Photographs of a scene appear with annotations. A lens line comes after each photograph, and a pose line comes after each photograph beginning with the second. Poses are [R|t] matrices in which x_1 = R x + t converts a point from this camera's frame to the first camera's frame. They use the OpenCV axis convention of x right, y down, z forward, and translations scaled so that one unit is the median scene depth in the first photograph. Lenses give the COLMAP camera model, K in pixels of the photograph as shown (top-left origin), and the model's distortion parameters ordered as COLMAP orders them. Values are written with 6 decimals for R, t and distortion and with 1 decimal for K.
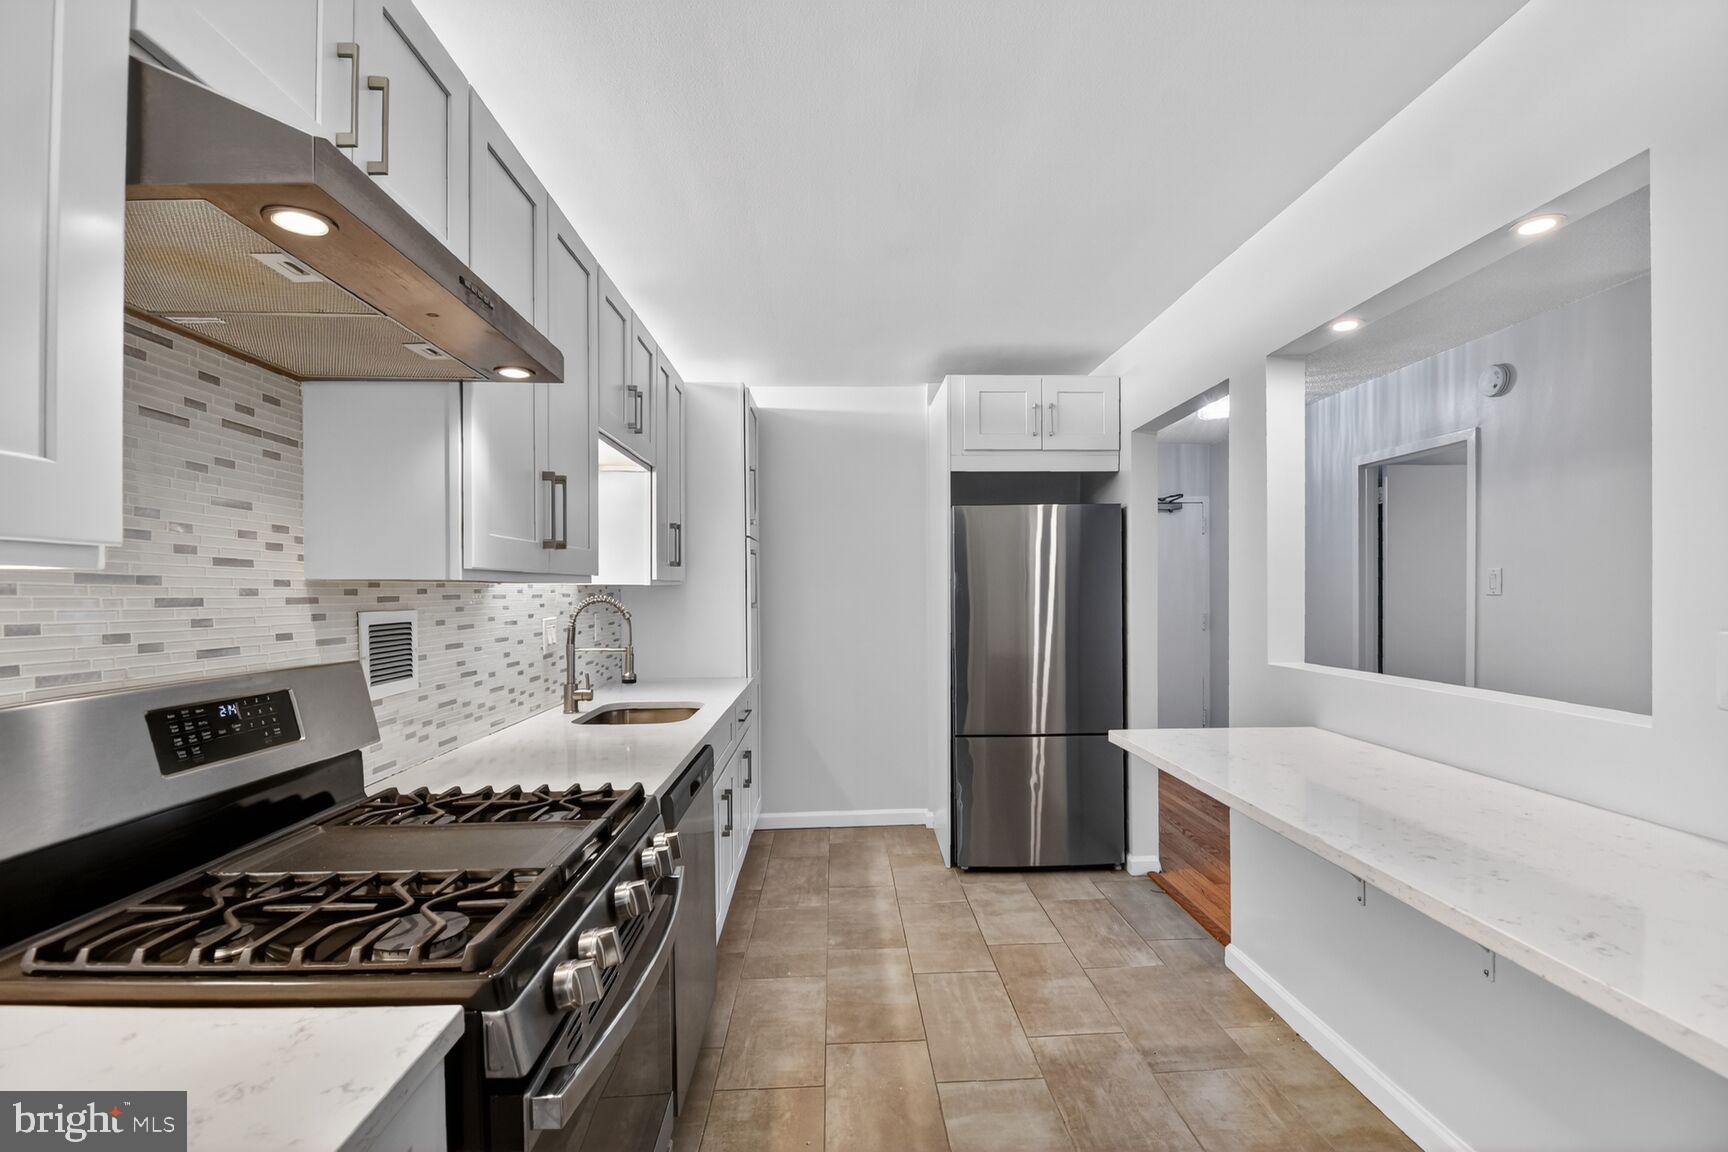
lens RADIAL K [[786.6, 0, 864.0], [0, 786.6, 576.0], [0, 0, 1]] dist [-0.000620, -0.000107]
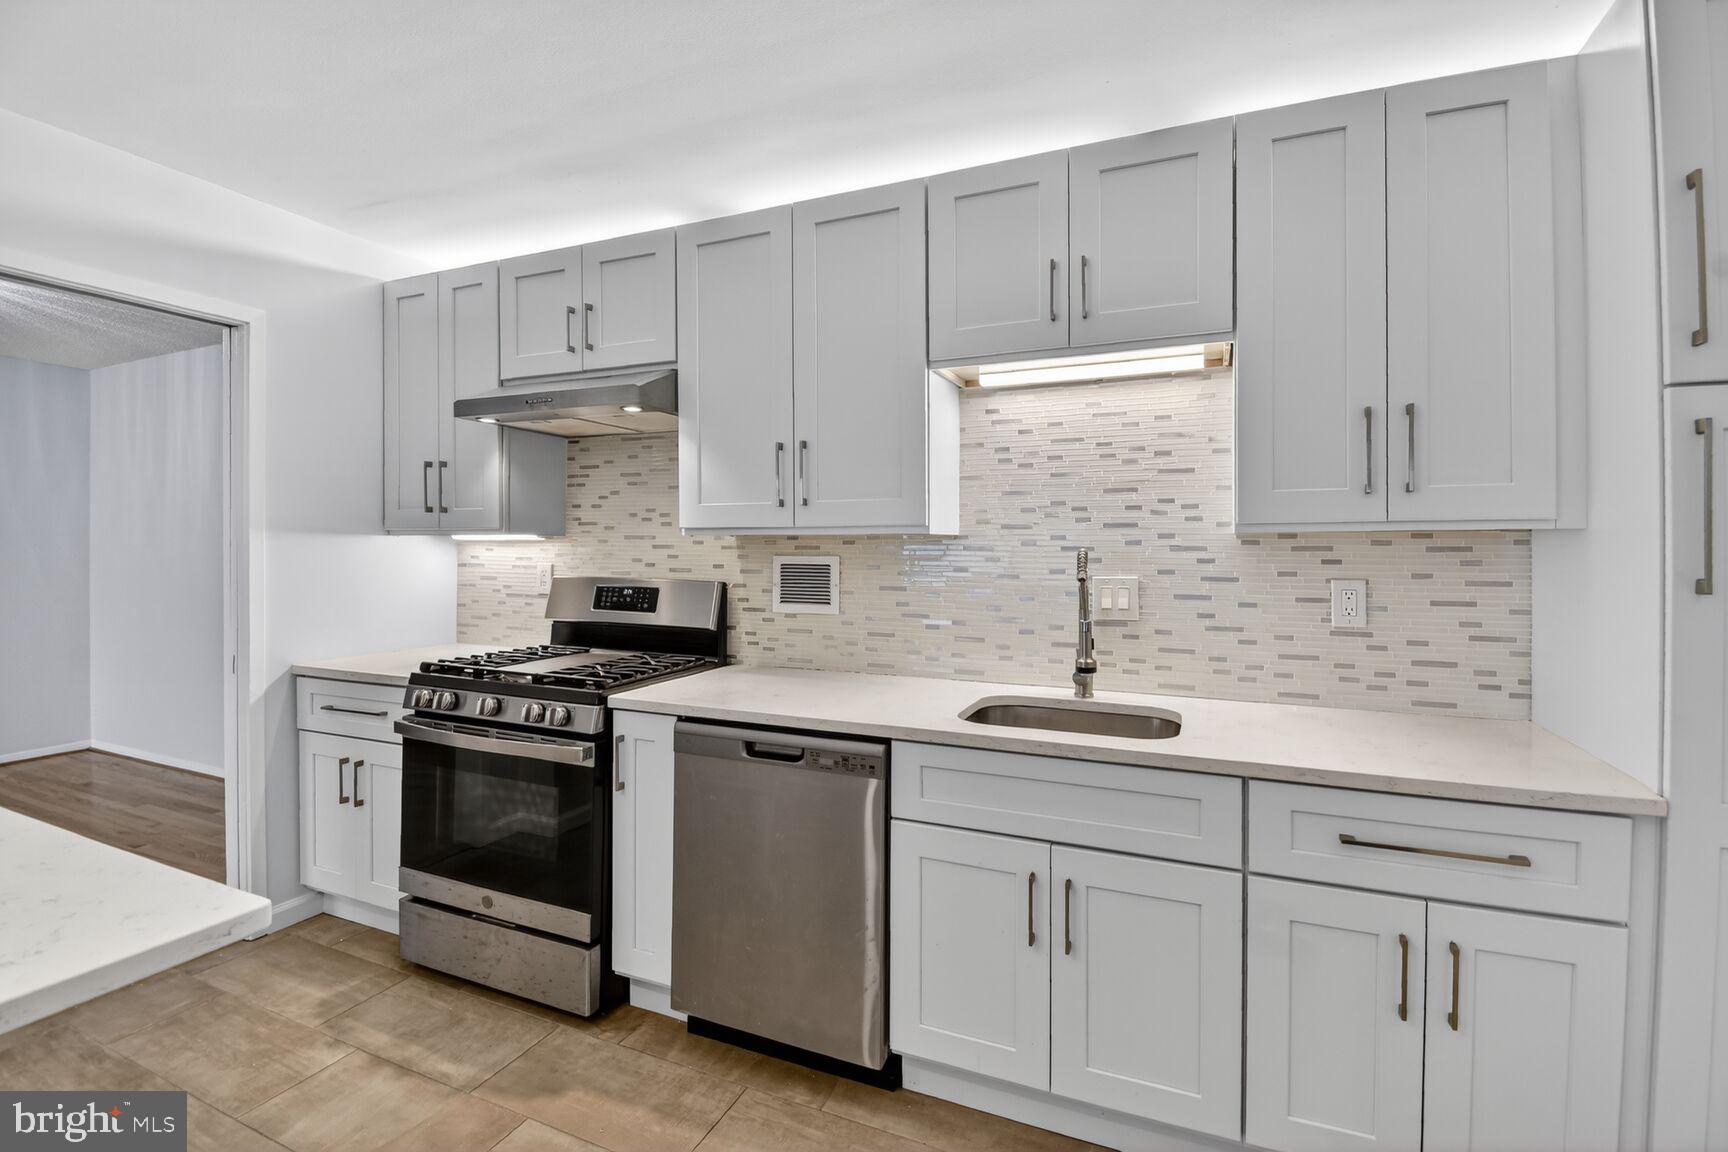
lens RADIAL K [[763.6, 0, 867.7], [0, 763.6, 535.7], [0, 0, 1]] dist [0.017827, -0.020621]
pose [[-0.435660, -0.002786, -0.900107, 0.671331], [0.018348, 0.999760, -0.011975, 0.028253], [0.899924, -0.021732, -0.435504, 1.848499]]
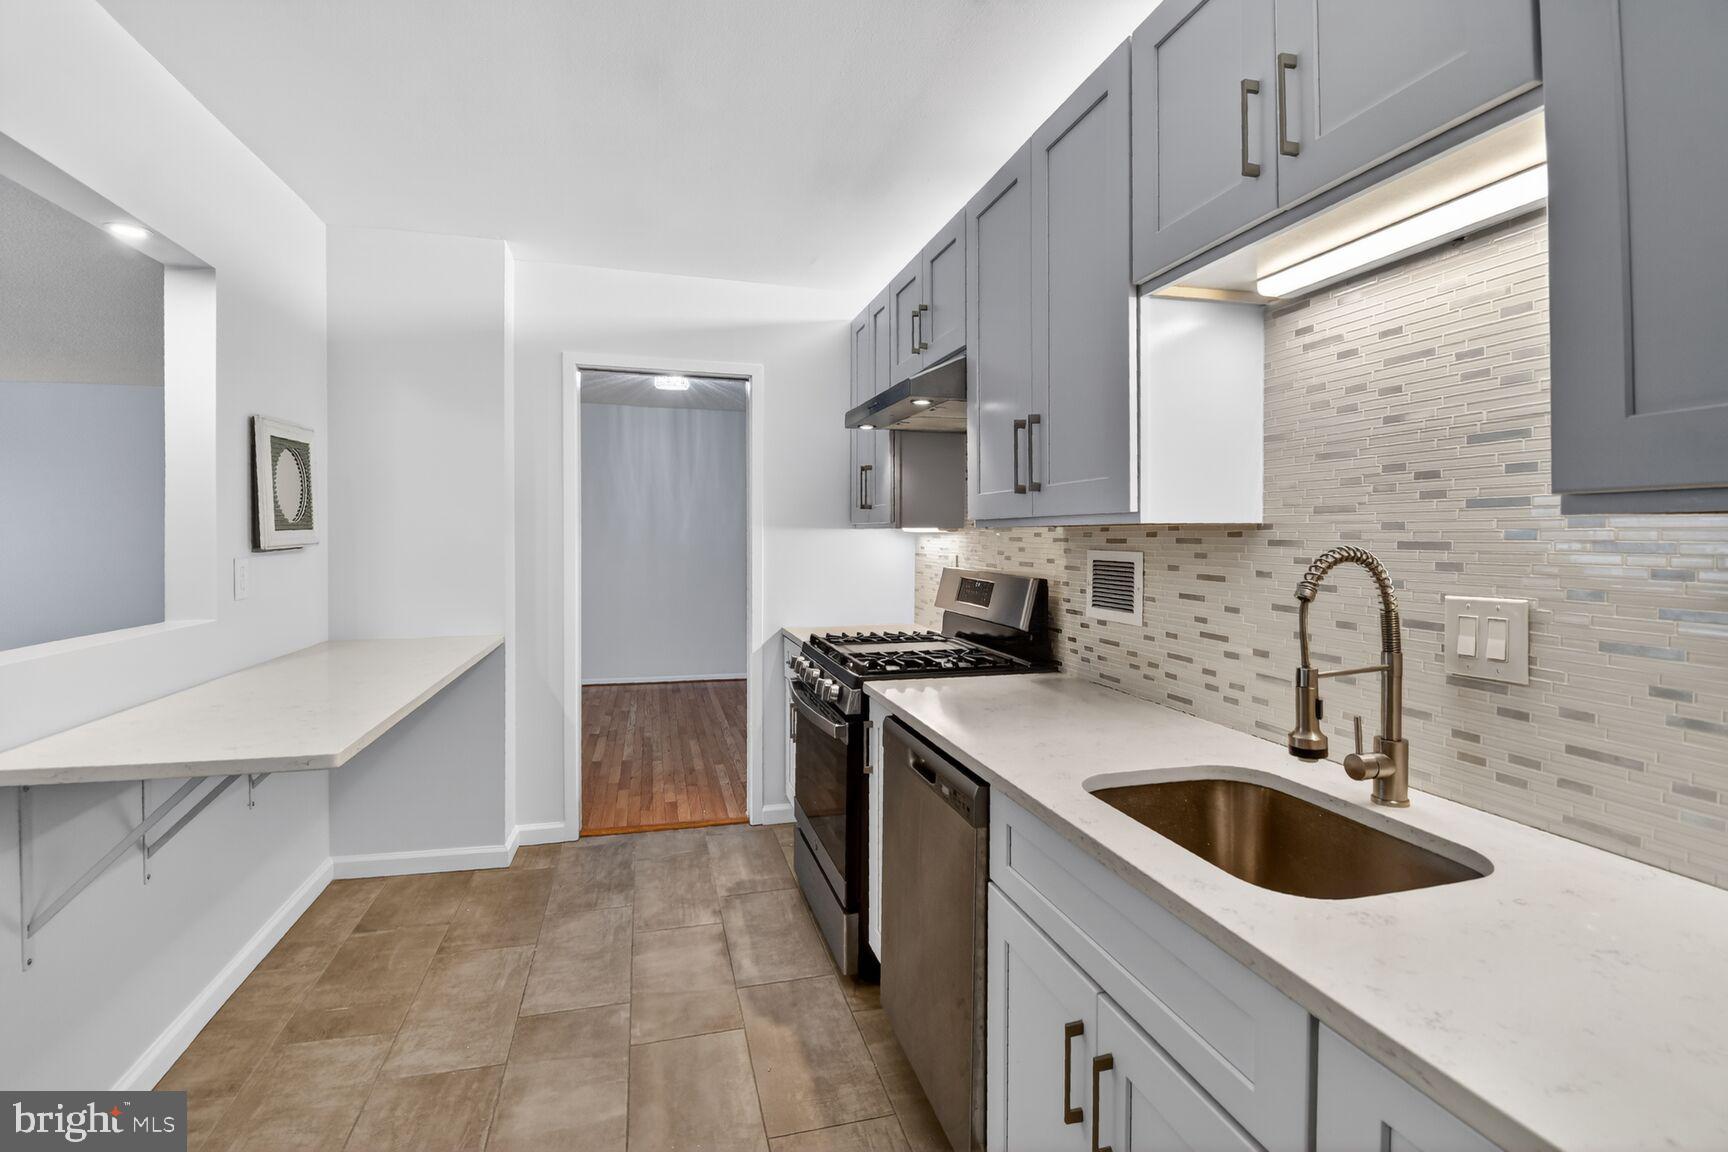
lens RADIAL K [[786.7, 0, 864.2], [0, 786.7, 538.0], [0, 0, 1]] dist [0.021263, -0.026557]
pose [[-0.974640, 0.011649, -0.223477, 0.035275], [0.014249, 0.999848, -0.010027, 0.034039], [0.223326, -0.012957, -0.974658, 2.232309]]
